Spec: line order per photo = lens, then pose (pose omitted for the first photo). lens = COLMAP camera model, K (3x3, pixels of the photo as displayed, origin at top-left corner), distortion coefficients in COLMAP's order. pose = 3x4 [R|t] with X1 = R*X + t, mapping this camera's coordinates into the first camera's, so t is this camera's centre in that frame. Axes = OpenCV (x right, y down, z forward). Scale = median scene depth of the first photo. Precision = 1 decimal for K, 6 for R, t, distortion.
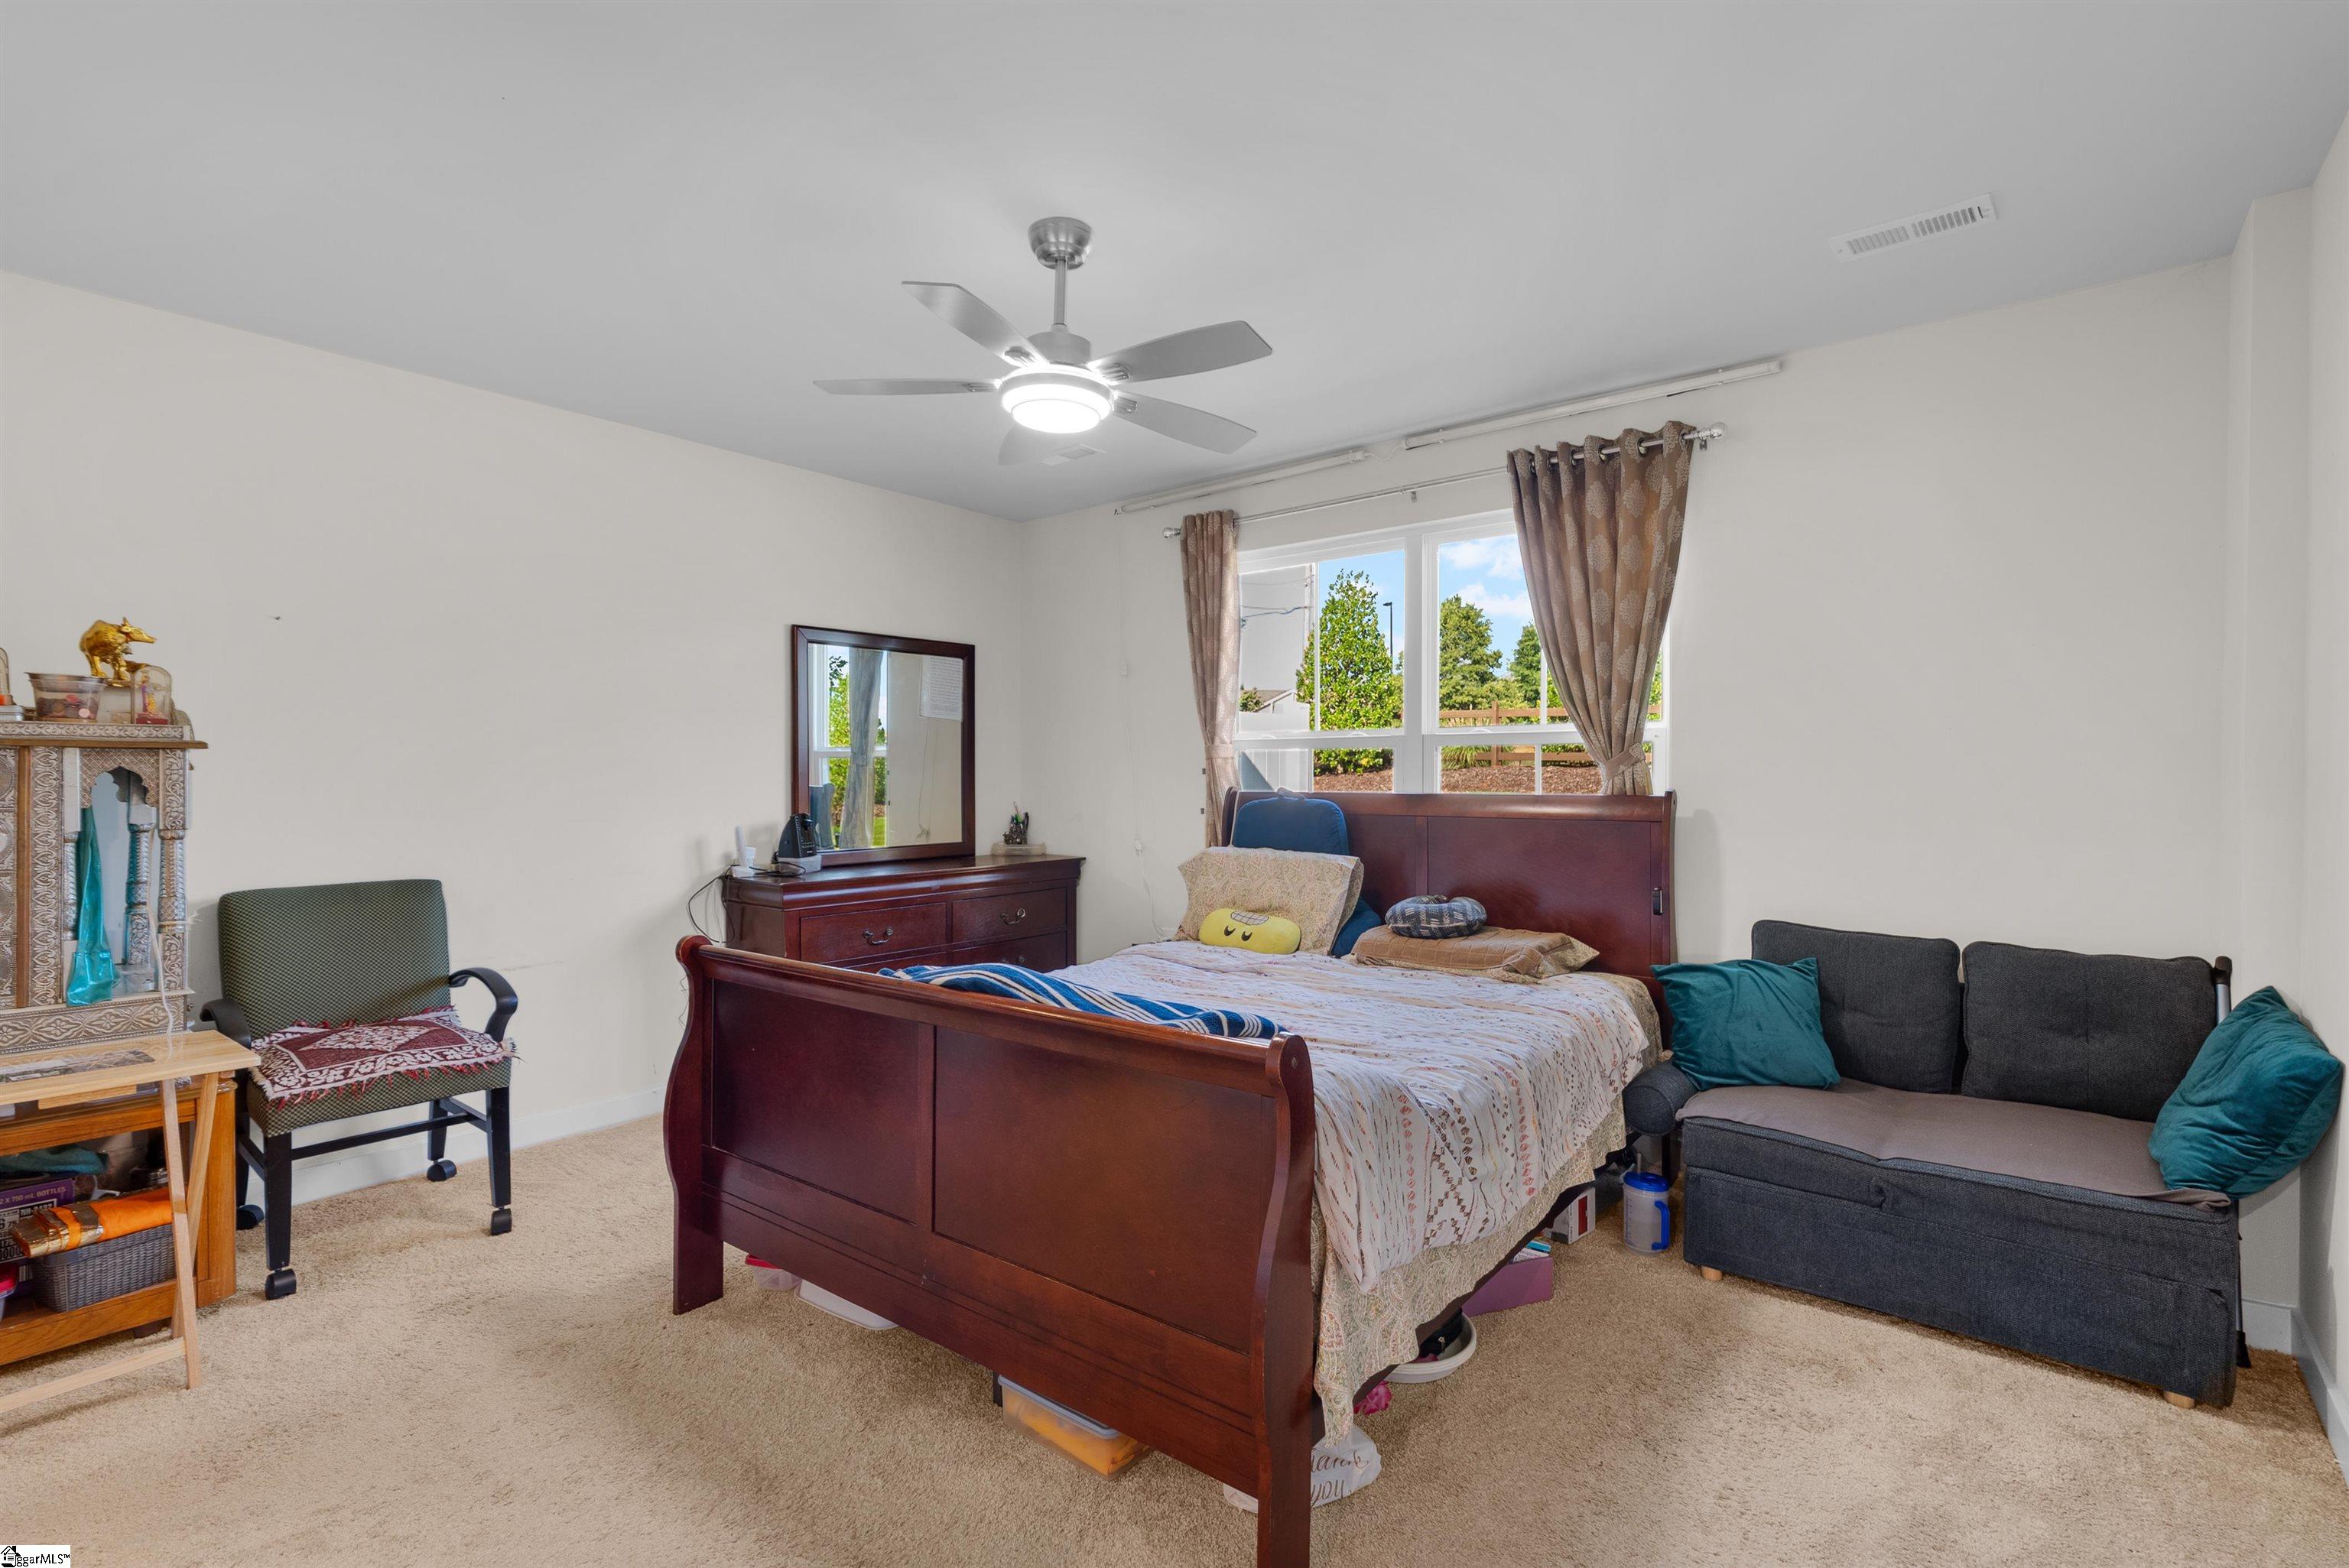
lens RADIAL K [[1075.5, 0, 1174.5], [0, 1075.5, 784.0], [0, 0, 1]] dist [0.000658, 0.000337]
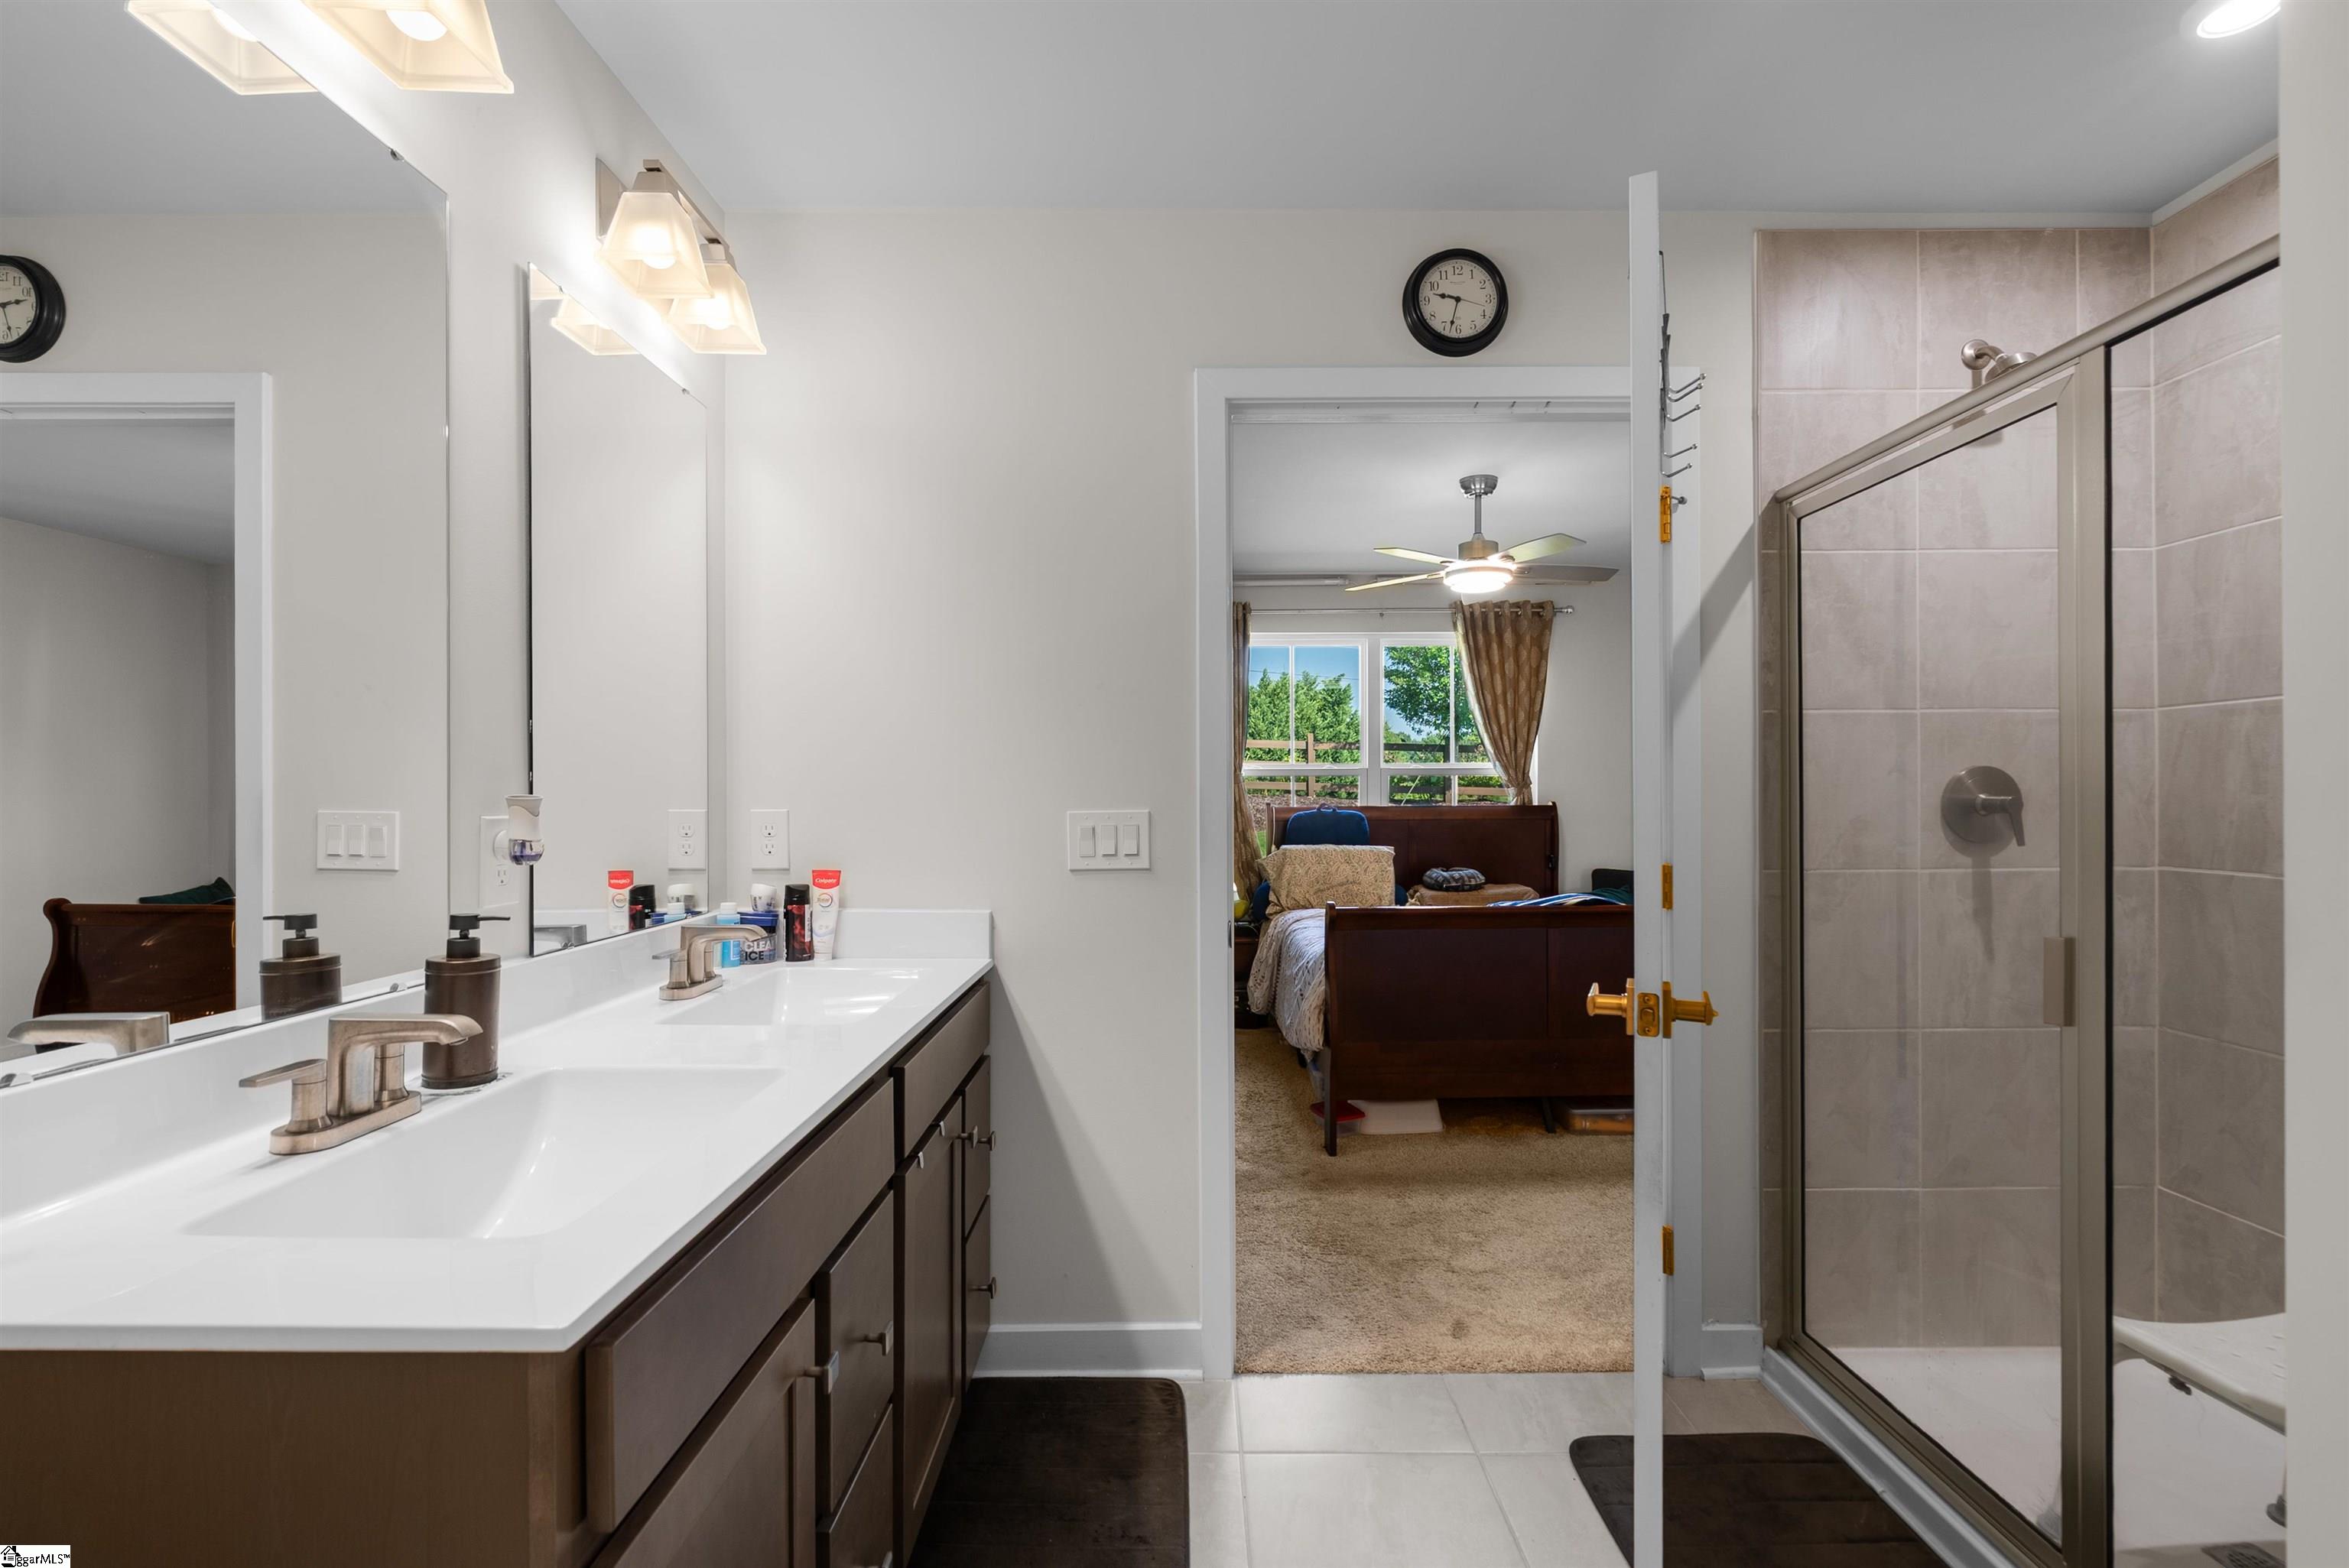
lens RADIAL K [[1075.5, 0, 1174.5], [0, 1075.5, 784.0], [0, 0, 1]] dist [0.000658, 0.000337]
pose [[0.777468, 0.007885, 0.628873, -1.134675], [0.003825, 0.999844, -0.017266, 0.004093], [-0.628911, 0.015829, 0.777316, -0.019207]]
